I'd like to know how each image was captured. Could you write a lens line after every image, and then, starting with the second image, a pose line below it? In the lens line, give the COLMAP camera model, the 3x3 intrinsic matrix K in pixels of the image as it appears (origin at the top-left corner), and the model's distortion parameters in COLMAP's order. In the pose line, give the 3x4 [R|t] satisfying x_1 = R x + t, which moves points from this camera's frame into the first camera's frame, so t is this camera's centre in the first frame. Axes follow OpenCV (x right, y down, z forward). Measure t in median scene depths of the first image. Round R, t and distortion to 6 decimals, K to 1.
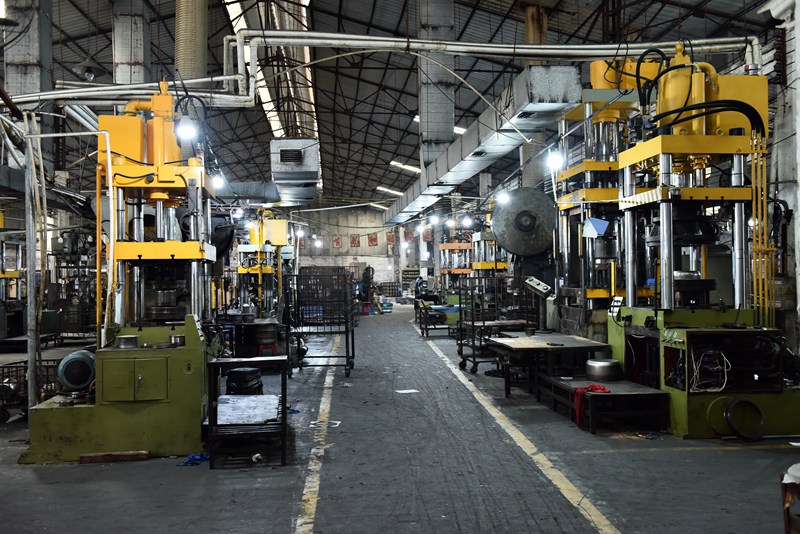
lens RADIAL K [[788.9, 0, 400.8], [0, 788.9, 268.0], [0, 0, 1]] dist [0.020590, 0.000000]
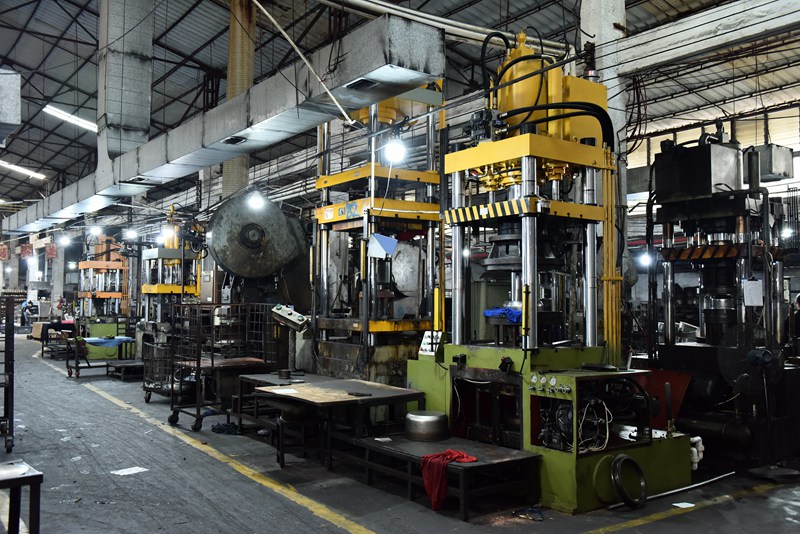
lens RADIAL K [[731.9, 0, 399.8], [0, 731.9, 267.5], [0, 0, 1]] dist [0.010744, 0.000000]
pose [[0.850820, 0.040002, 0.523933, -0.154603], [-0.020648, 0.998873, -0.042734, 0.003836], [-0.525052, 0.025541, 0.850687, 0.392783]]
